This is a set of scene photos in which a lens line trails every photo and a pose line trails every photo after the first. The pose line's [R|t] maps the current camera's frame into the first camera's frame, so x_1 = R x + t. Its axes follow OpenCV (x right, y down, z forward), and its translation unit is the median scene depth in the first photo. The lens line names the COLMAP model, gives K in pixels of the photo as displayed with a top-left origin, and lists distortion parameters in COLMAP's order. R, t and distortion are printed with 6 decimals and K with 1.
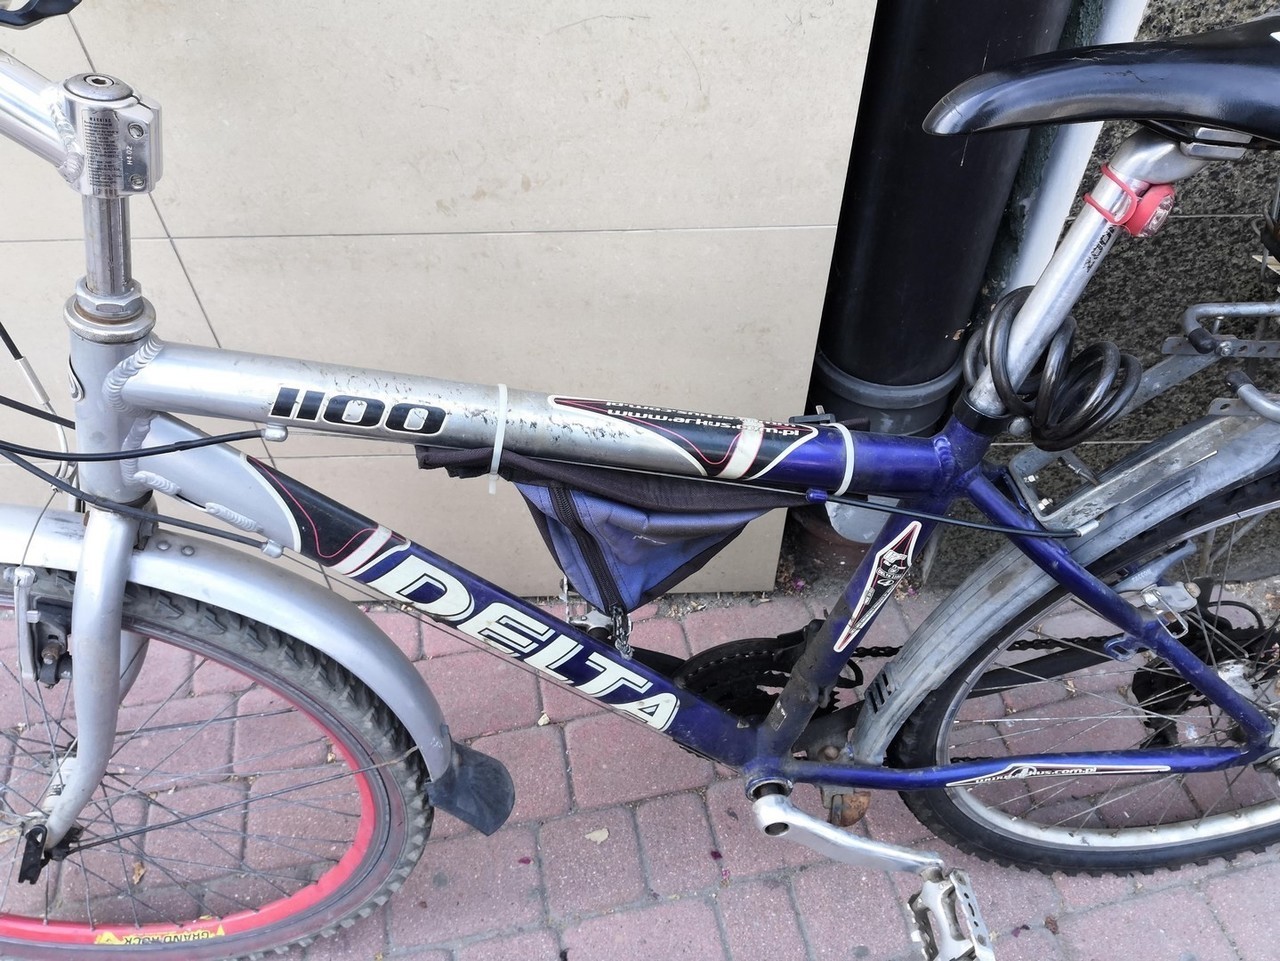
lens RADIAL K [[932.4, 0, 633.5], [0, 932.4, 470.3], [0, 0, 1]] dist [0.040104, -0.053329]
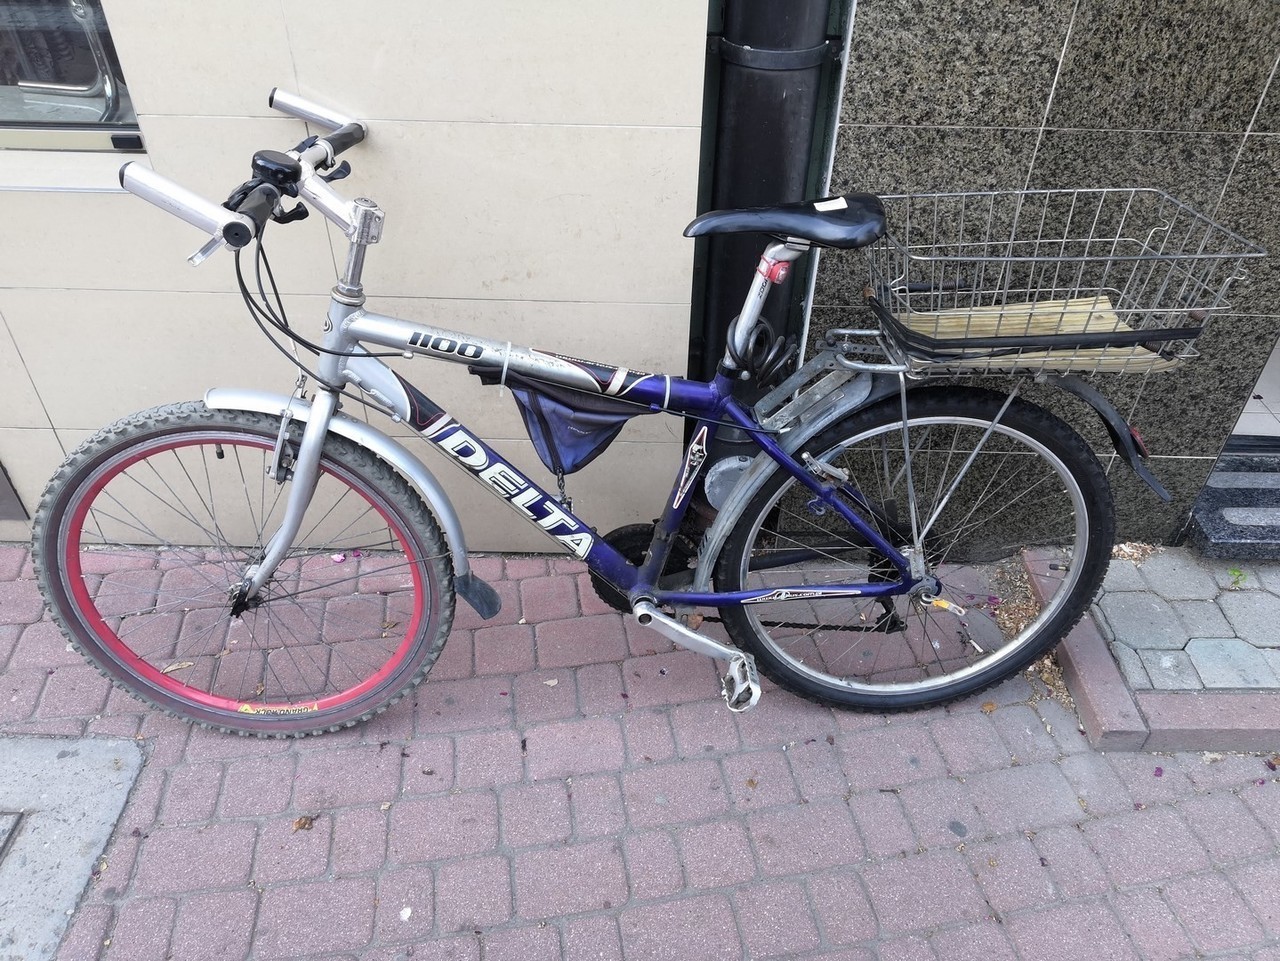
lens RADIAL K [[932.4, 0, 636.9], [0, 932.4, 482.0], [0, 0, 1]] dist [0.040104, -0.053329]
pose [[0.998997, 0.042951, -0.012655, 0.137163], [-0.044565, 0.981187, -0.187845, 0.426387], [0.004349, 0.188220, 0.982117, -0.747823]]
